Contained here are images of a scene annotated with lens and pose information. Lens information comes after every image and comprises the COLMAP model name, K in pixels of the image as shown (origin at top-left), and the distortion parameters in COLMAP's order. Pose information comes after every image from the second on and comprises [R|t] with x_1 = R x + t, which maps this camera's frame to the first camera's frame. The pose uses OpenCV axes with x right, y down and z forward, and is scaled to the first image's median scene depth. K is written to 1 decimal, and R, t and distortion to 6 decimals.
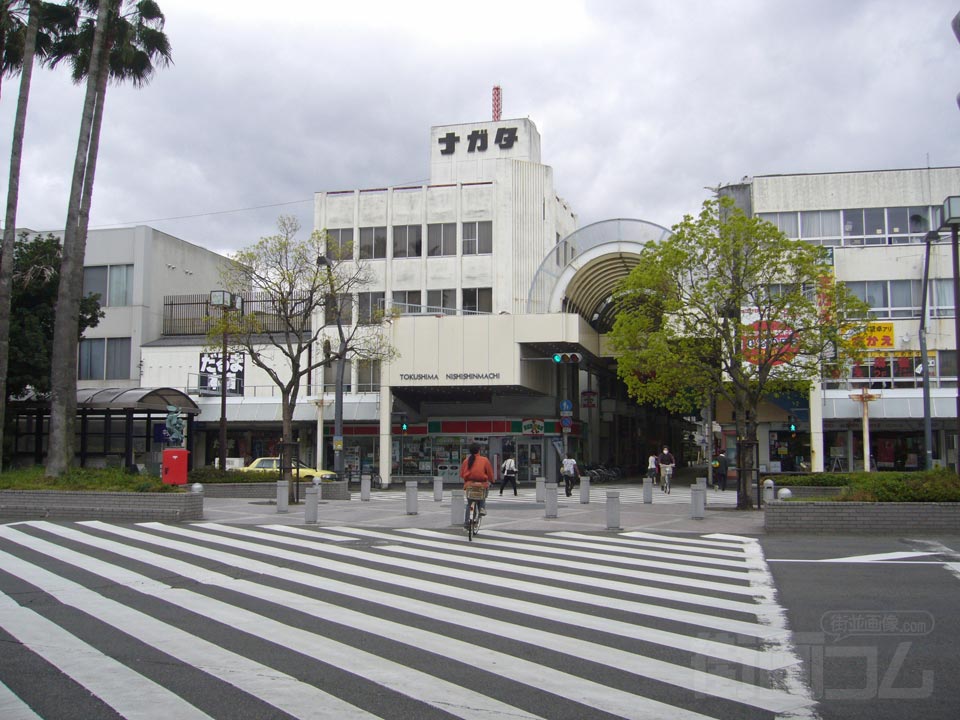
lens RADIAL K [[1045.8, 0, 480.0], [0, 1045.8, 360.0], [0, 0, 1]] dist [-0.035616, 0.001540]
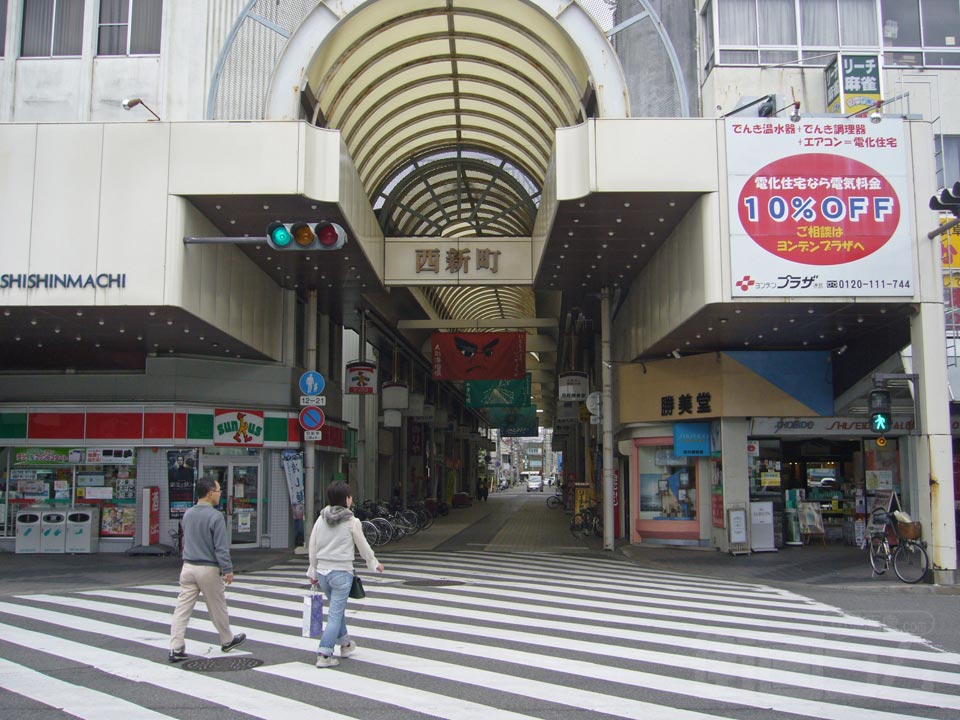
lens RADIAL K [[996.3, 0, 480.0], [0, 996.3, 360.0], [0, 0, 1]] dist [-0.048274, -0.005682]
pose [[0.974399, 0.024071, 0.223532, 0.055398], [-0.017882, 0.999400, -0.029669, 0.044950], [-0.224112, 0.024912, 0.974245, 0.545736]]
